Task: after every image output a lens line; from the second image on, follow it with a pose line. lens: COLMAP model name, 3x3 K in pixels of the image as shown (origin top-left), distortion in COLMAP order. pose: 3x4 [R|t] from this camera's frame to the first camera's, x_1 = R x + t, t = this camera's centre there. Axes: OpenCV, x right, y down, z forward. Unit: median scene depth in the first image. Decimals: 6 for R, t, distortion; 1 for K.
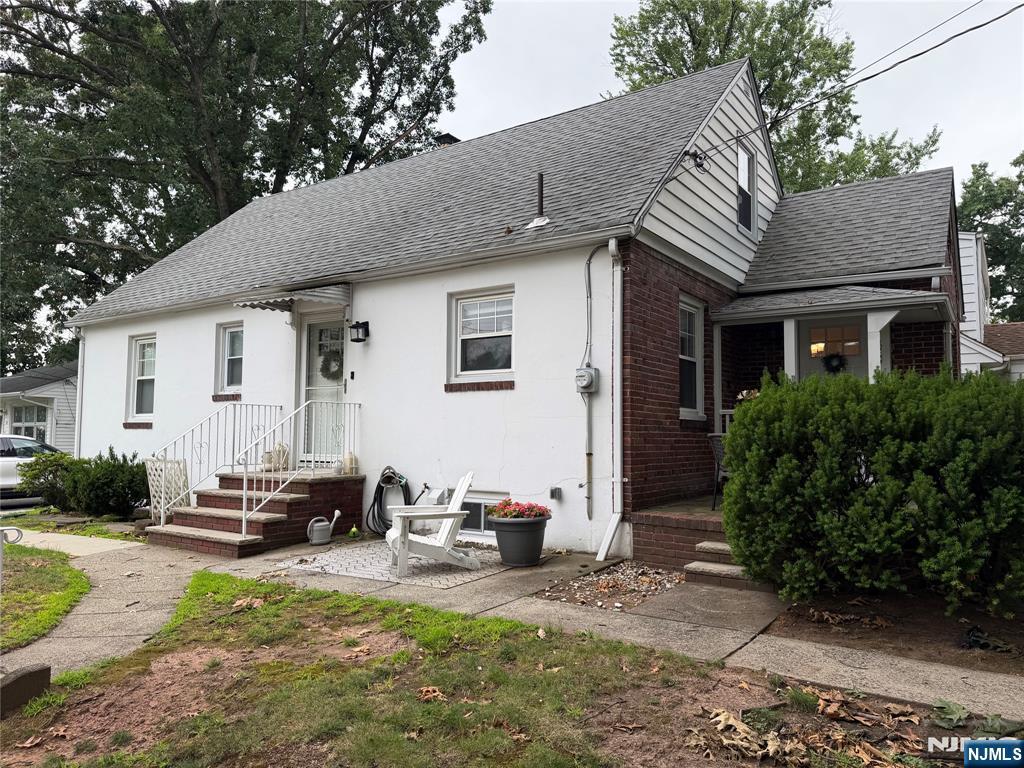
lens RADIAL K [[727.9, 0, 506.7], [0, 727.9, 375.4], [0, 0, 1]] dist [0.069301, -0.051868]
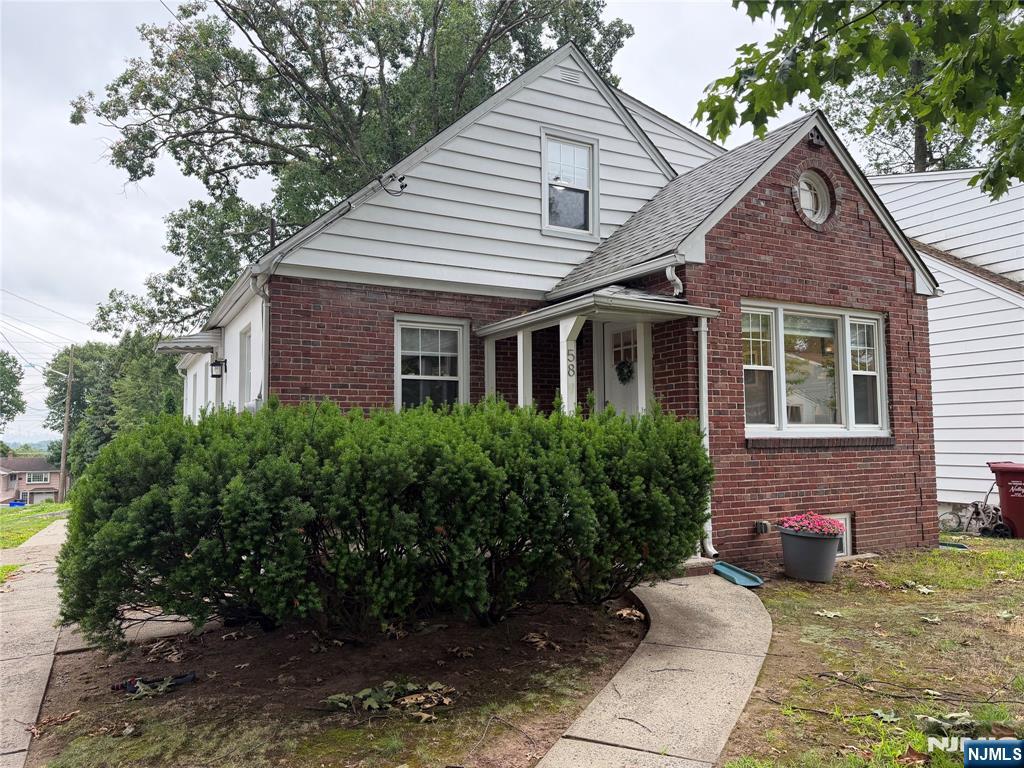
lens RADIAL K [[727.9, 0, 509.0], [0, 727.9, 380.1], [0, 0, 1]] dist [0.069301, -0.051868]
pose [[0.896664, -0.051942, -0.439653, 0.741517], [0.054764, 0.998480, -0.006273, -0.008897], [0.439311, -0.018452, 0.898146, 0.150391]]
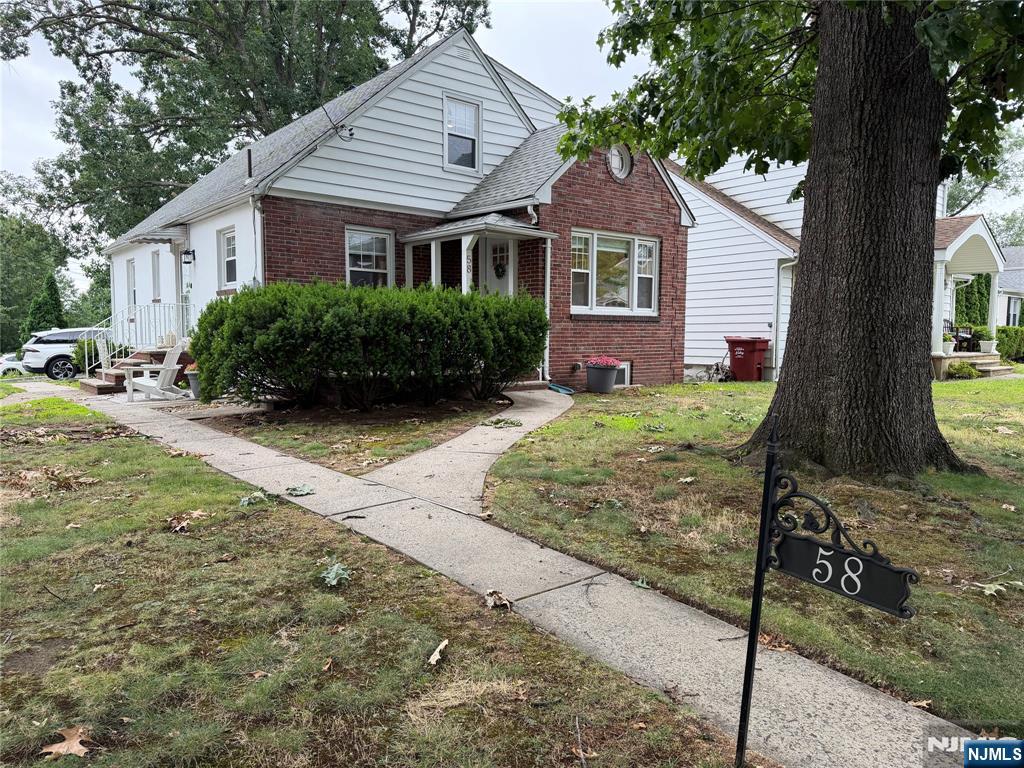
lens RADIAL K [[727.9, 0, 510.2], [0, 727.9, 389.6], [0, 0, 1]] dist [0.069301, -0.051868]
pose [[0.967683, 0.013777, -0.251795, 0.849469], [0.025686, 0.987928, 0.152771, -0.004254], [0.250860, -0.154301, 0.955647, -0.345071]]
